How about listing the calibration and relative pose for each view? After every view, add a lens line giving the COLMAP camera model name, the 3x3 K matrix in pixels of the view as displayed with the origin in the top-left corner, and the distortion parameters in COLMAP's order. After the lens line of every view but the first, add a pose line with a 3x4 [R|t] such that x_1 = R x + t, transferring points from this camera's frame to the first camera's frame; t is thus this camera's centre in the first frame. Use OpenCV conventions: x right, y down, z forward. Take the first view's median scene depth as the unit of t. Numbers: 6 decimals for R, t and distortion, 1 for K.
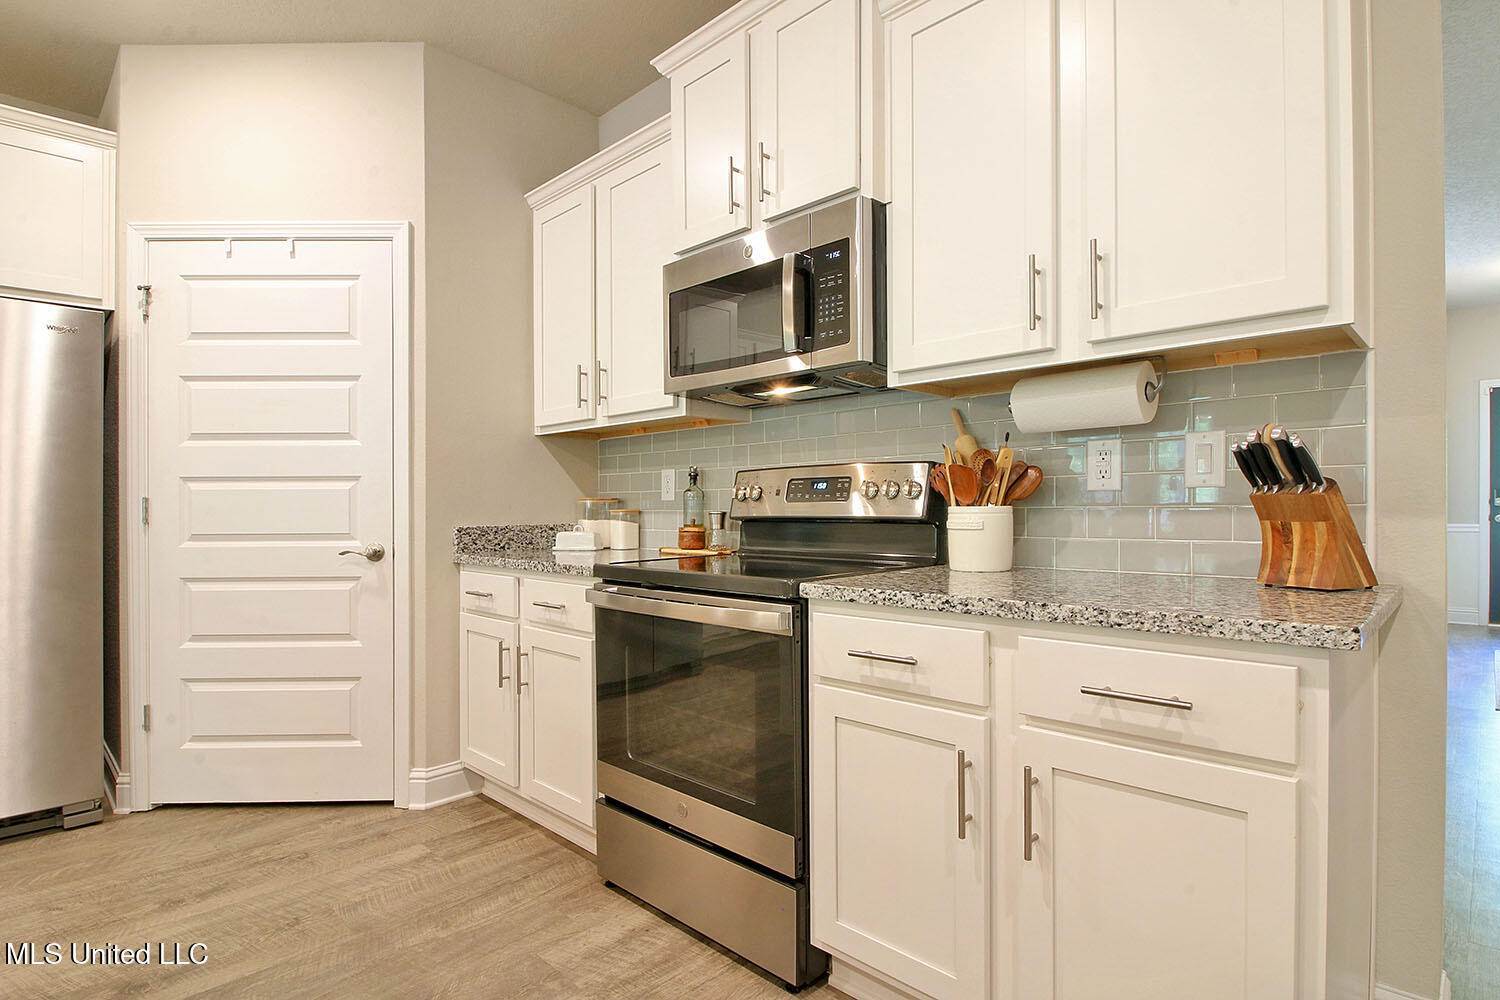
lens RADIAL K [[761.4, 0, 754.9], [0, 761.4, 517.3], [0, 0, 1]] dist [0.003110, -0.015212]
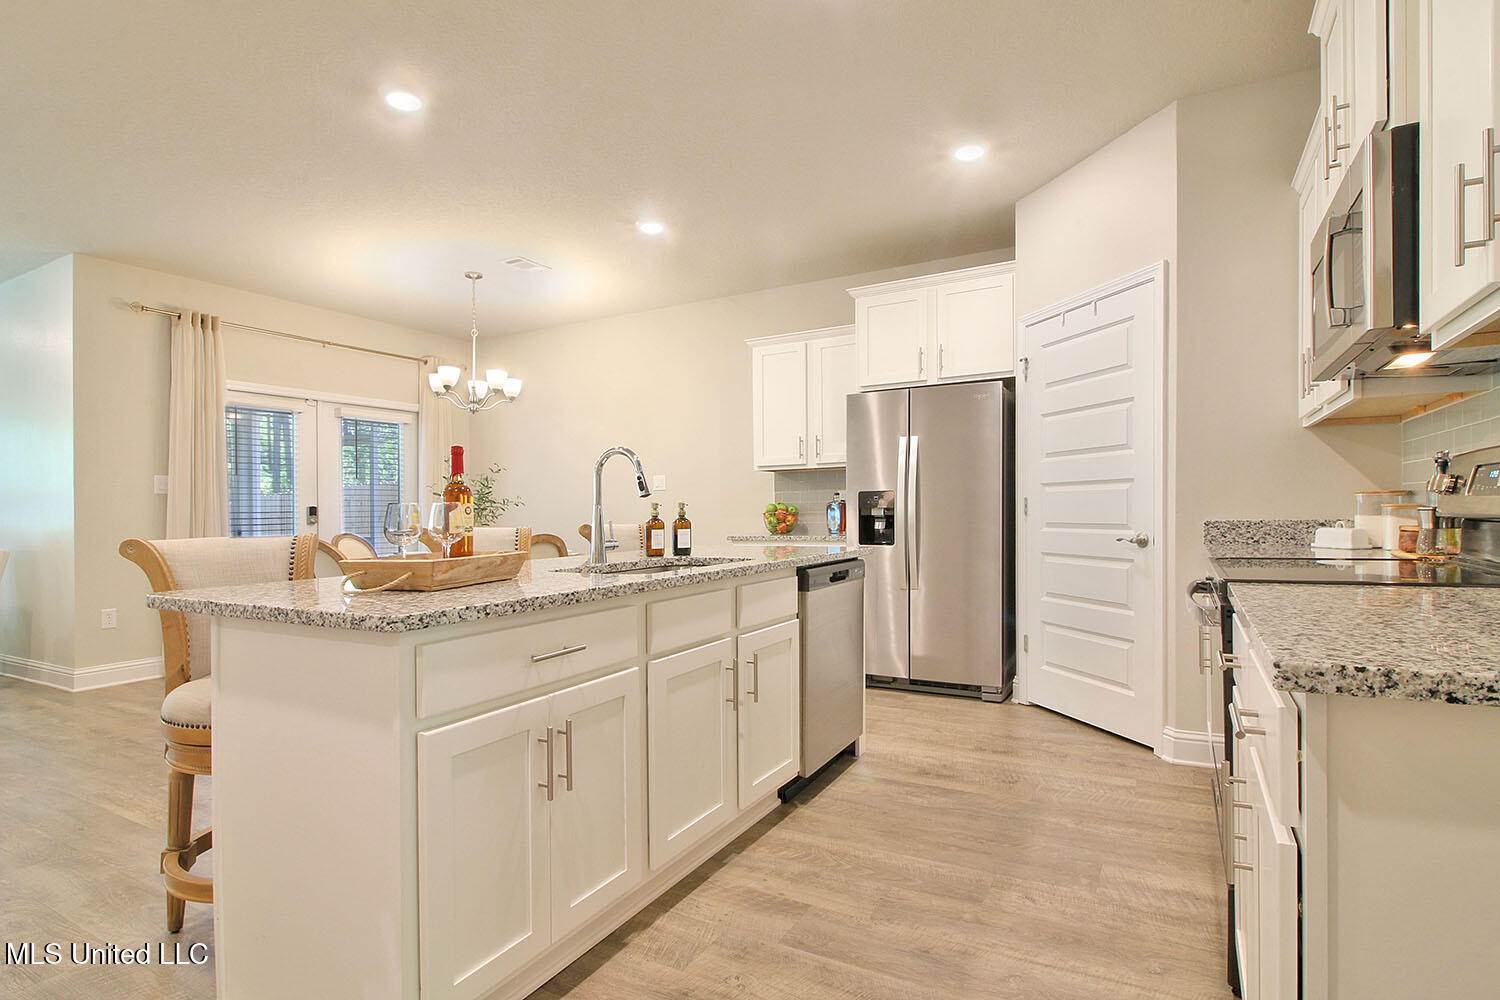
lens RADIAL K [[756.9, 0, 753.3], [0, 756.9, 506.9], [0, 0, 1]] dist [-0.000527, -0.001424]
pose [[0.258401, 0.000624, -0.966037, 0.554190], [0.000565, 1.000000, 0.000797, -0.009518], [0.966038, -0.000751, 0.258401, 0.090221]]
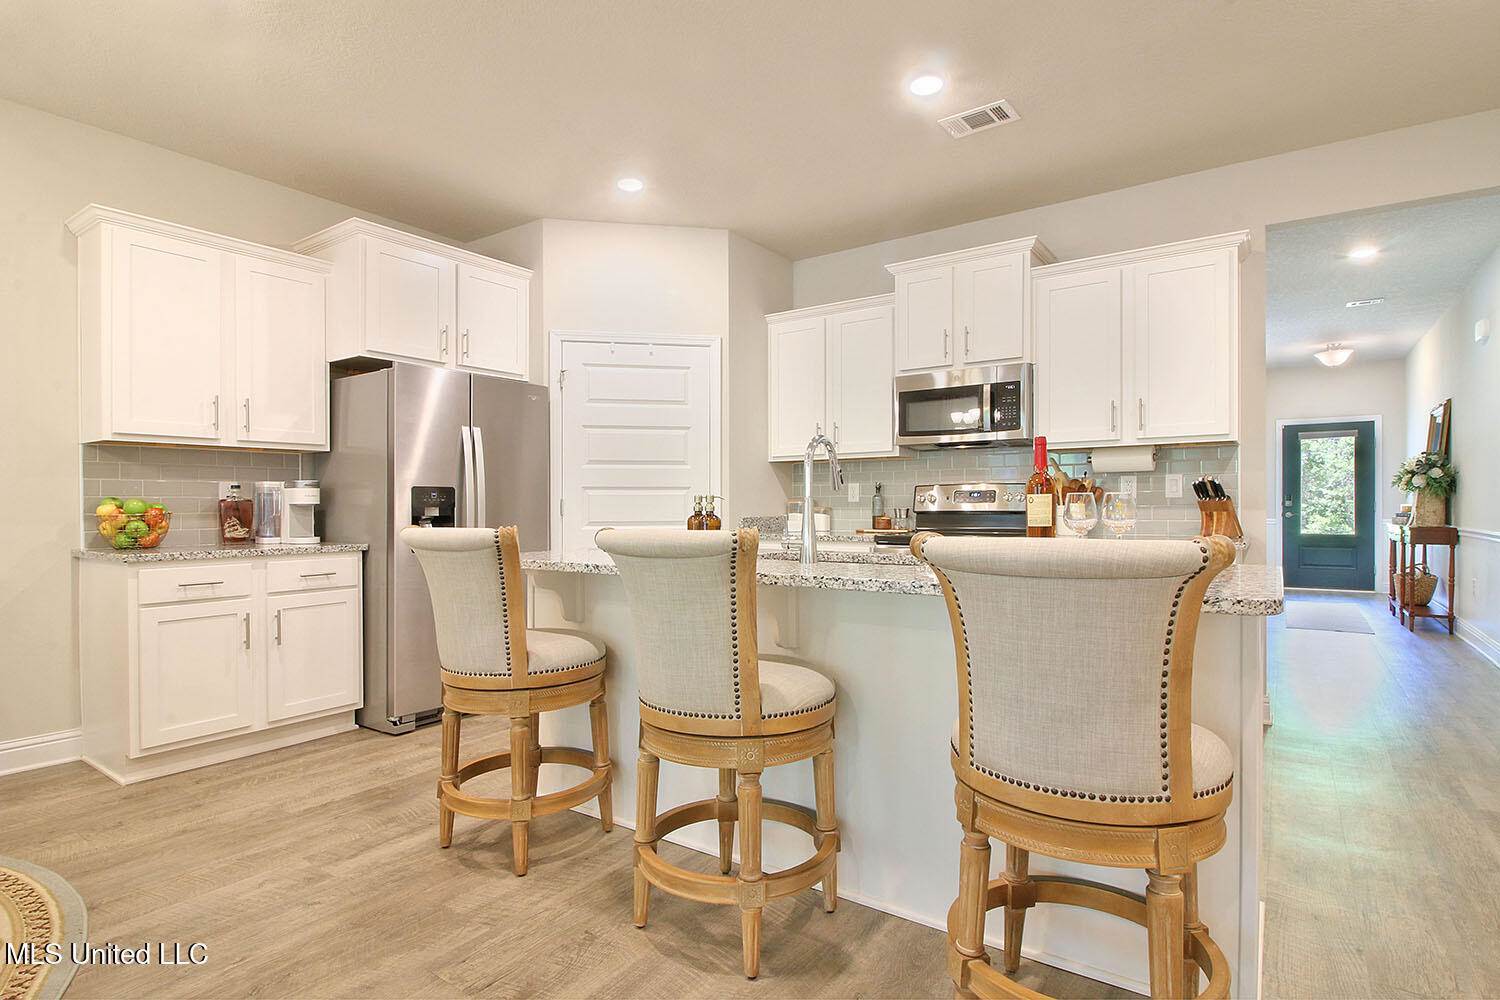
lens RADIAL K [[761.4, 0, 754.9], [0, 761.4, 517.3], [0, 0, 1]] dist [0.003110, -0.015212]
pose [[0.987364, -0.000705, 0.158466, -0.702984], [0.000575, 0.999999, 0.000869, 0.012693], [-0.158467, -0.000767, 0.987364, -0.741907]]
